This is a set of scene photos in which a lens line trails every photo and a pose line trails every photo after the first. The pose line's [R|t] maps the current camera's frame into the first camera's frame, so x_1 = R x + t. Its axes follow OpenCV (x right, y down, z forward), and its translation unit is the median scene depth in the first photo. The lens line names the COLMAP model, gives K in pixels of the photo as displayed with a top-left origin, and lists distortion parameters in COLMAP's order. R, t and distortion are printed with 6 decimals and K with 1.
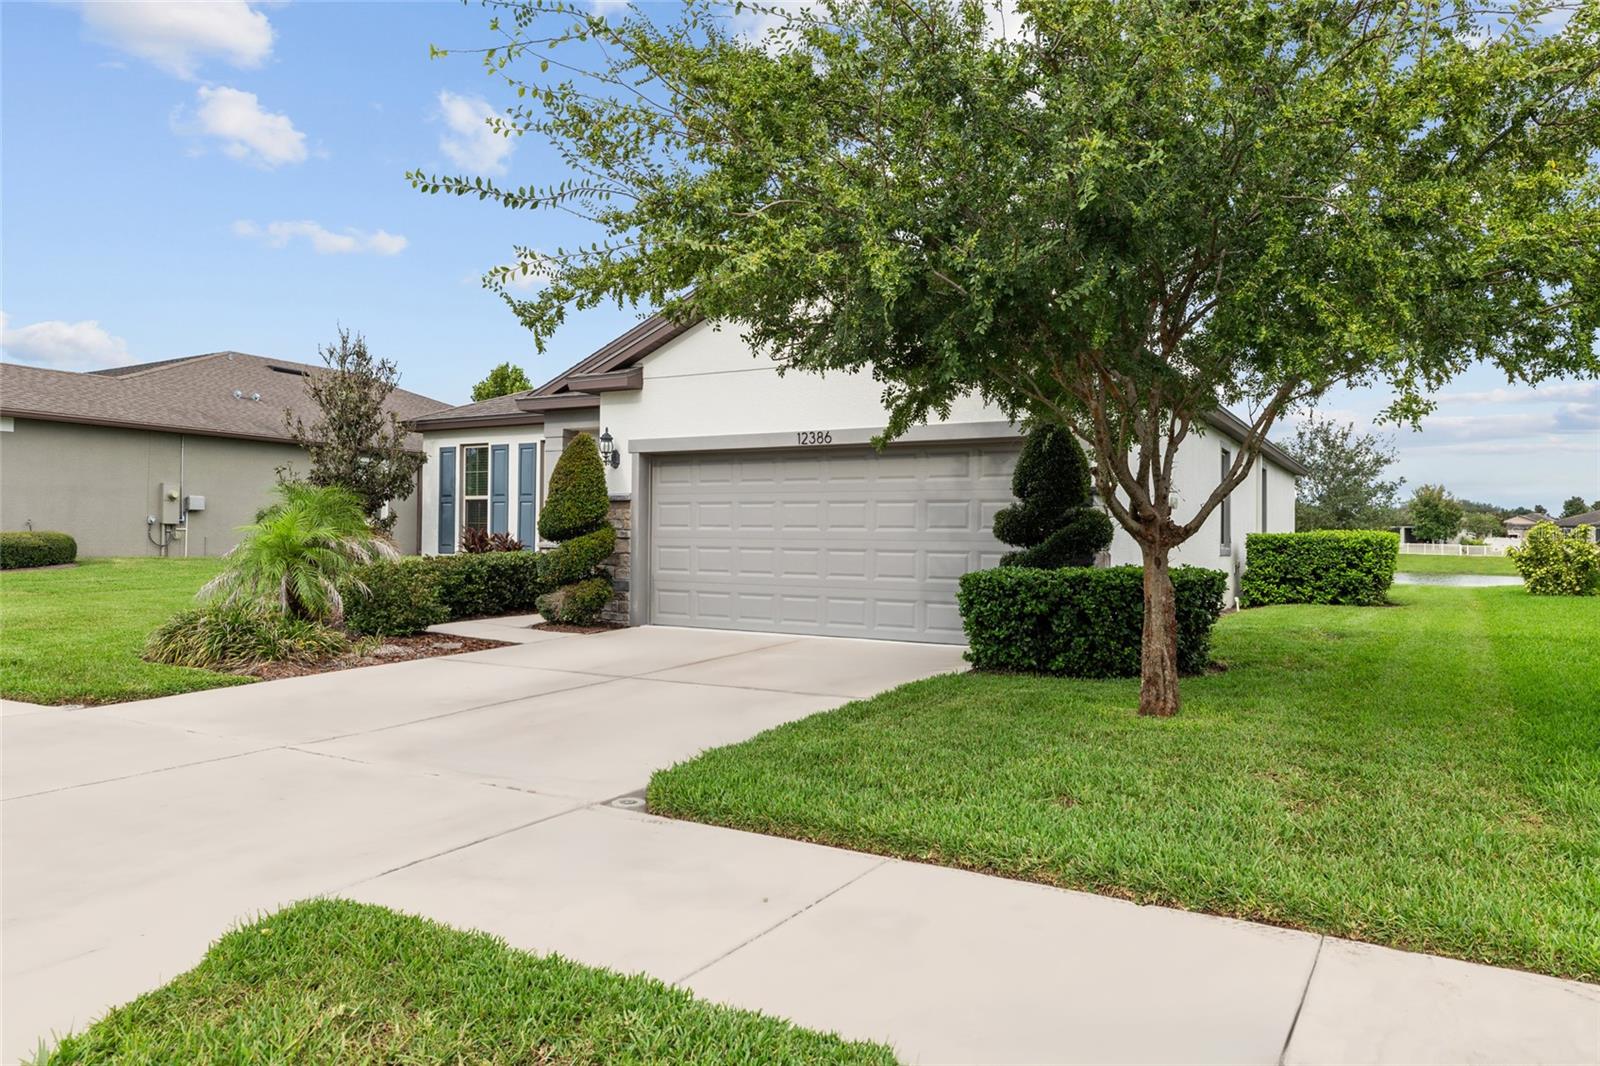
lens RADIAL K [[1048.5, 0, 797.2], [0, 1048.5, 587.8], [0, 0, 1]] dist [0.038031, -0.000137]
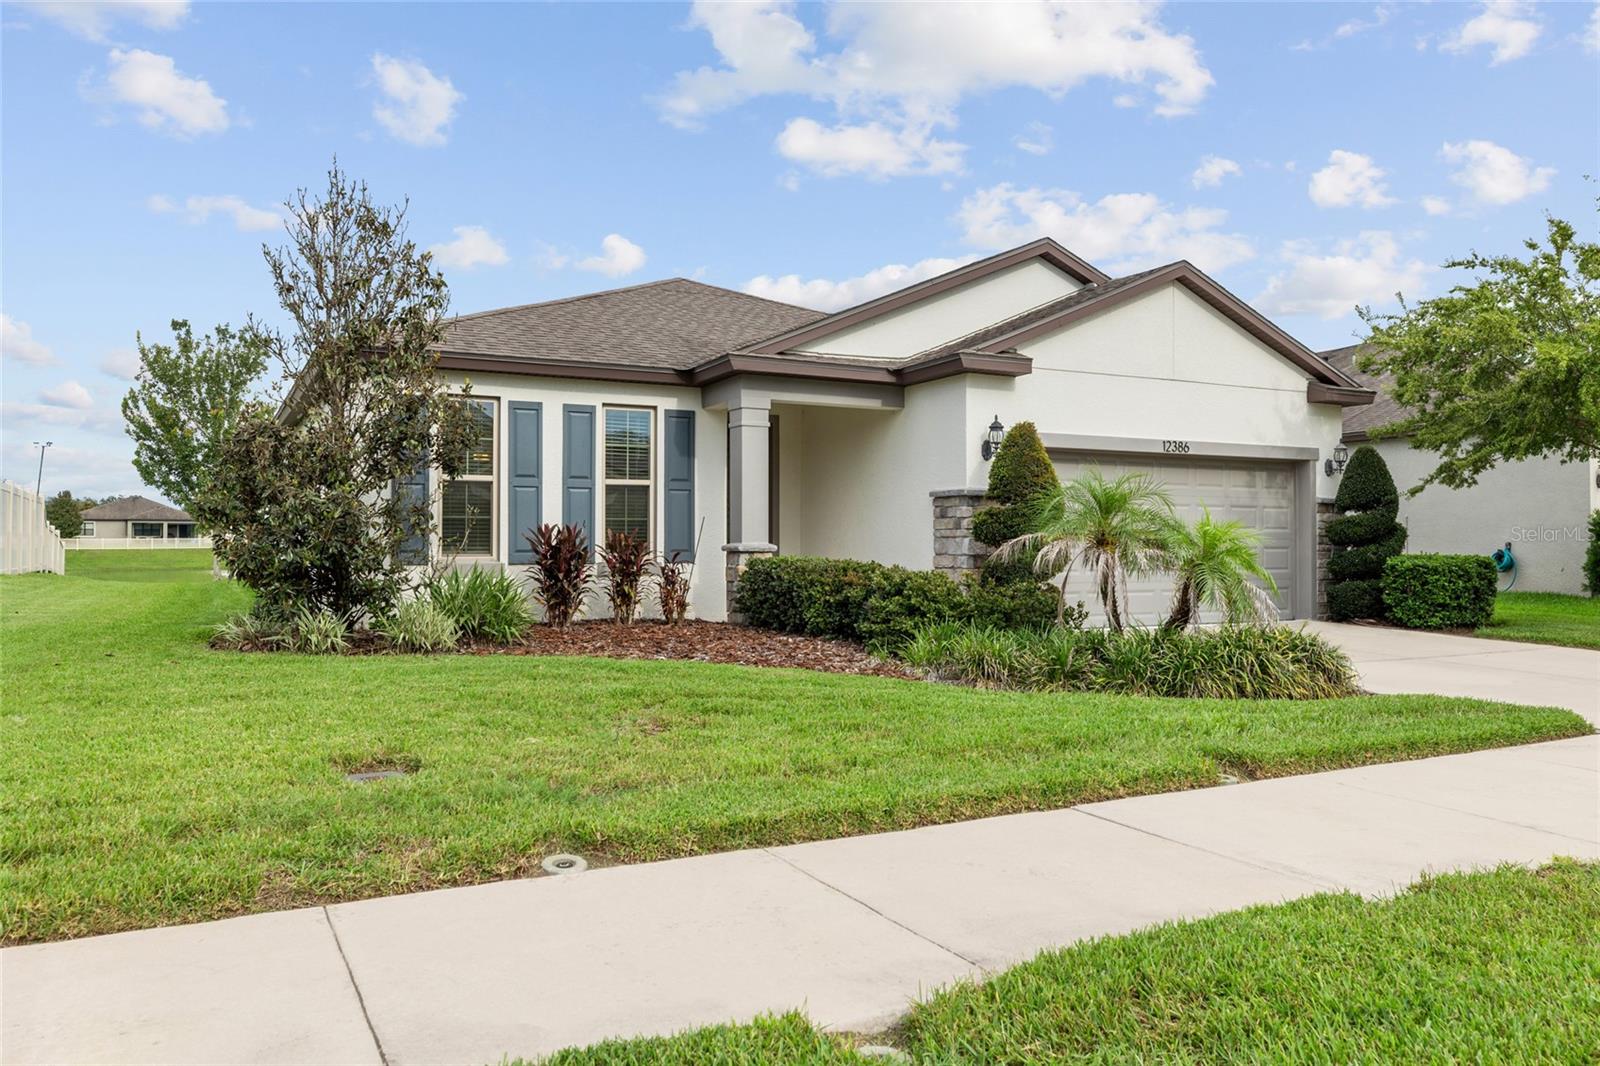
lens RADIAL K [[1160.2, 0, 800.0], [0, 1160.2, 533.0], [0, 0, 1]] dist [0.000896, 0.001477]
pose [[0.529993, -0.001963, 0.848000, -0.818757], [0.043583, 0.998739, -0.024927, -0.025519], [-0.846882, 0.050169, 0.529410, 0.458048]]
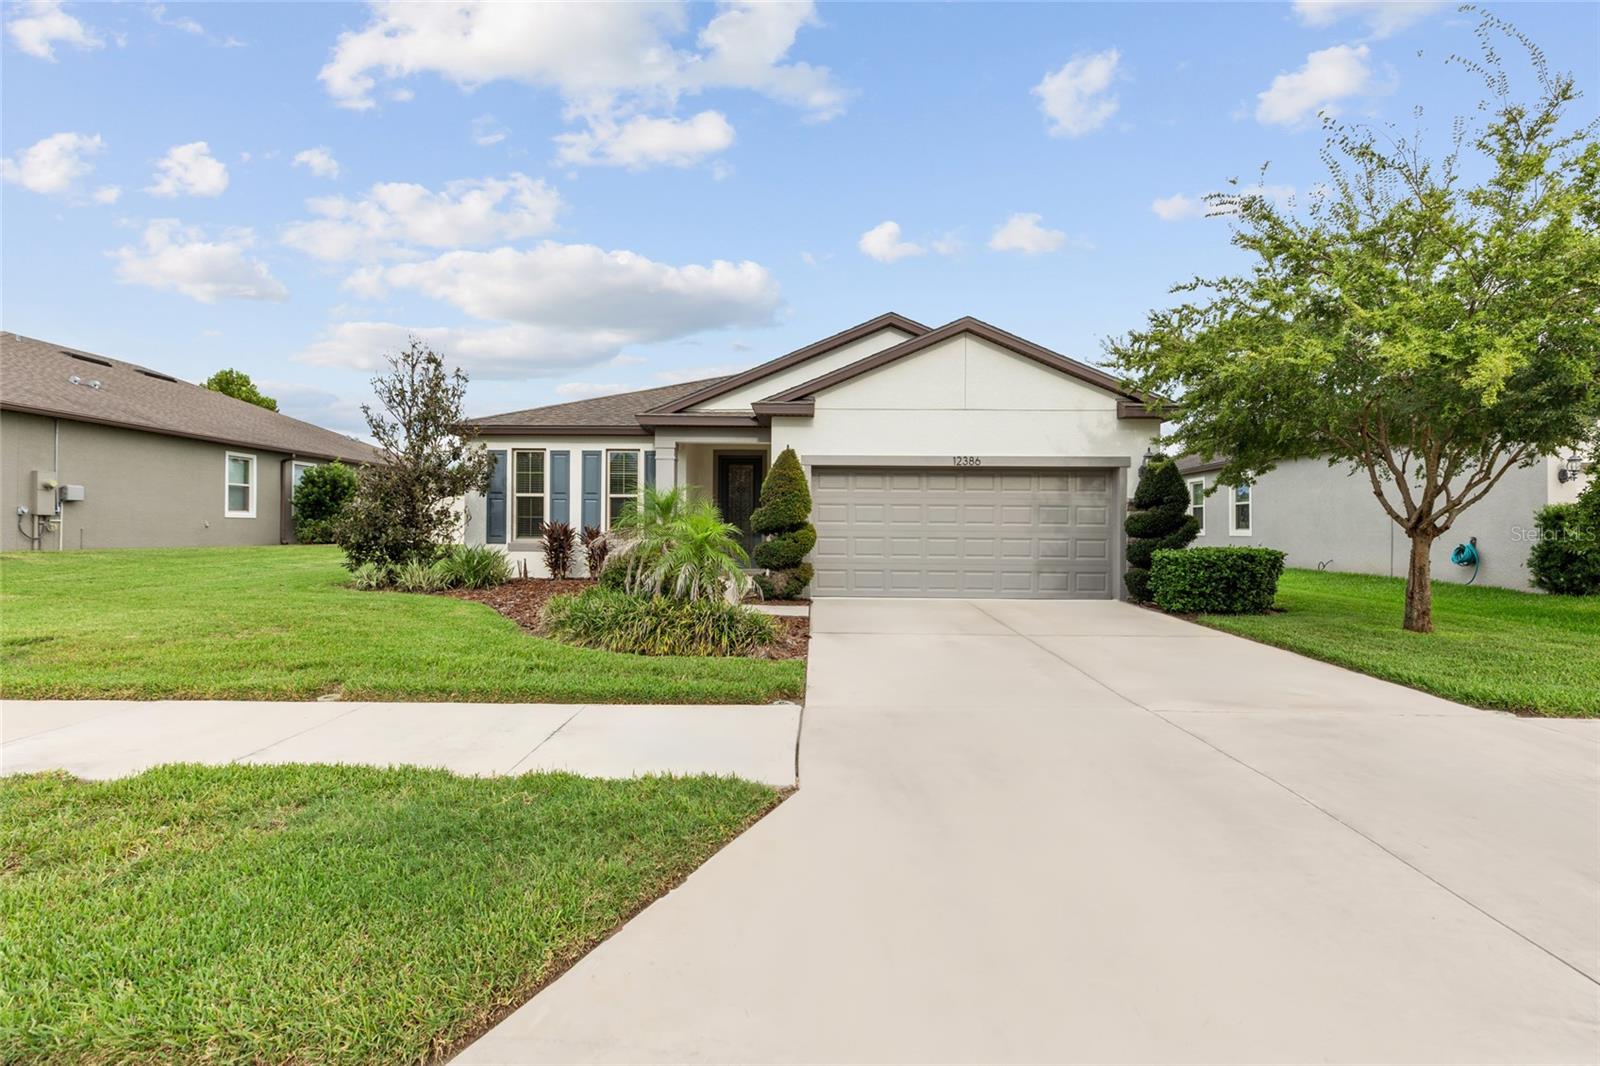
lens RADIAL K [[725.9, 0, 796.5], [0, 725.9, 540.8], [0, 0, 1]] dist [0.004083, 0.000284]
pose [[0.871109, -0.009818, 0.490991, -0.450553], [0.023381, 0.999495, -0.021497, -0.011376], [-0.490532, 0.030206, 0.870899, 0.164088]]
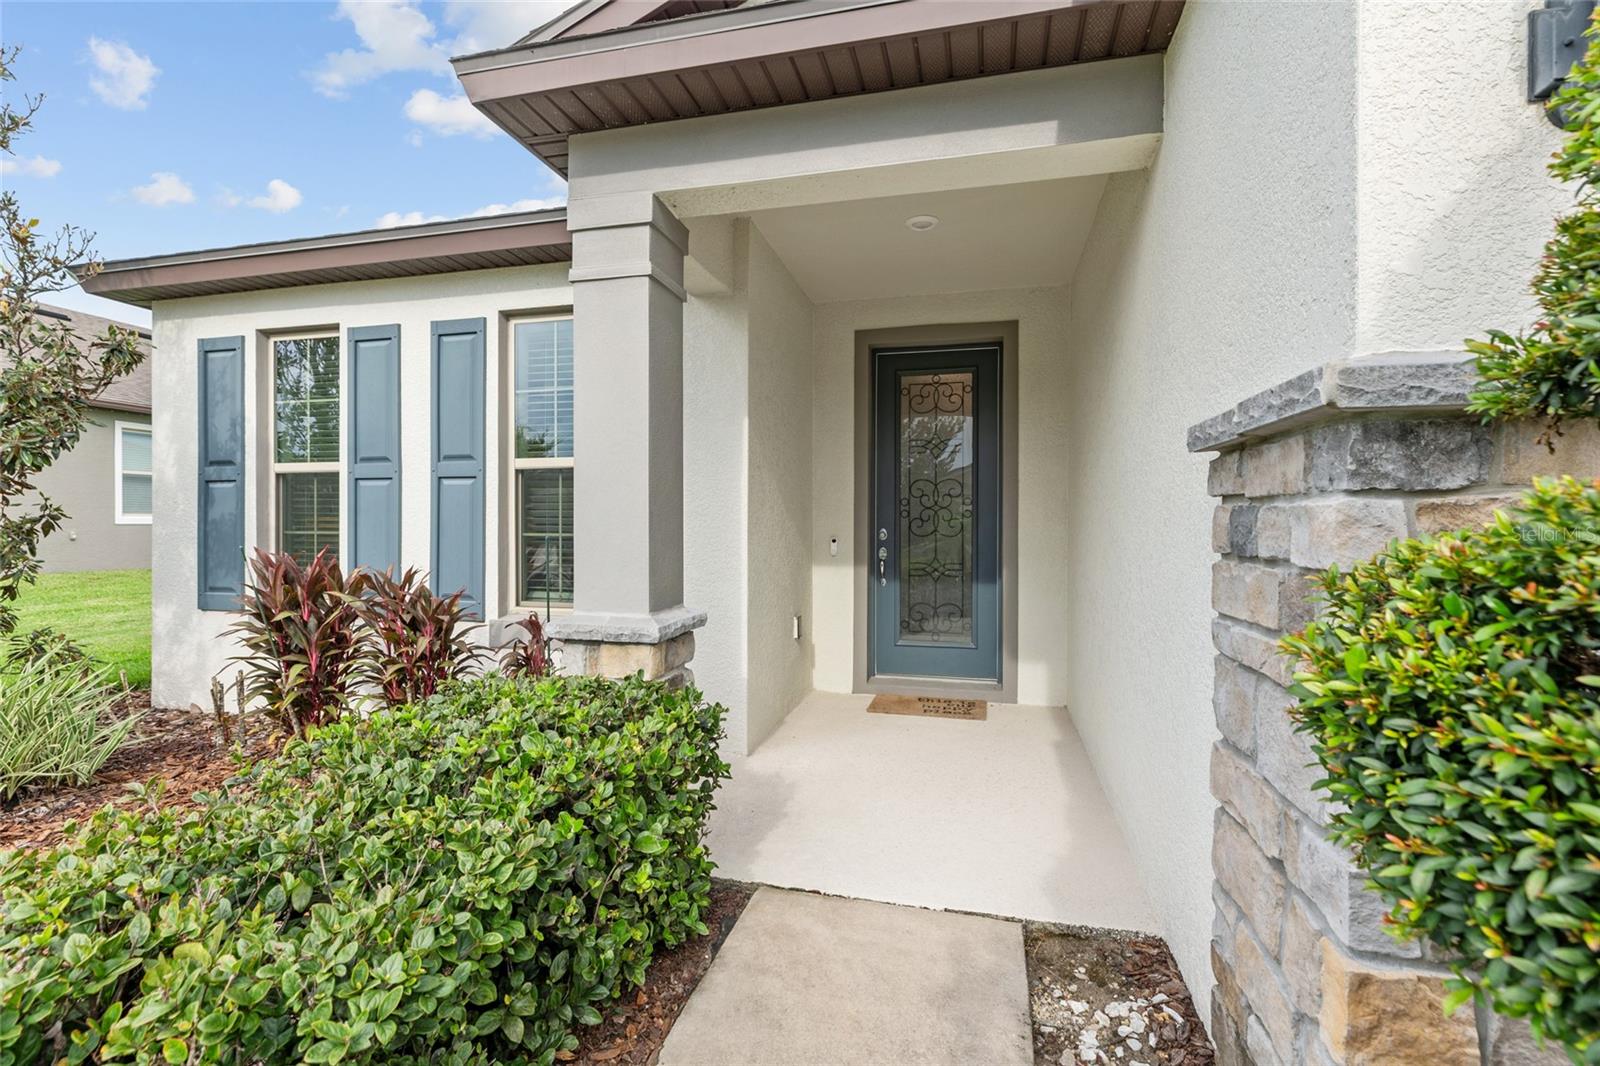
lens RADIAL K [[725.9, 0, 796.5], [0, 725.9, 540.8], [0, 0, 1]] dist [0.004083, 0.000284]
pose [[0.961340, -0.014948, 0.274958, -0.208565], [0.019837, 0.999691, -0.015008, -0.051978], [-0.274648, 0.019883, 0.961339, 0.704967]]
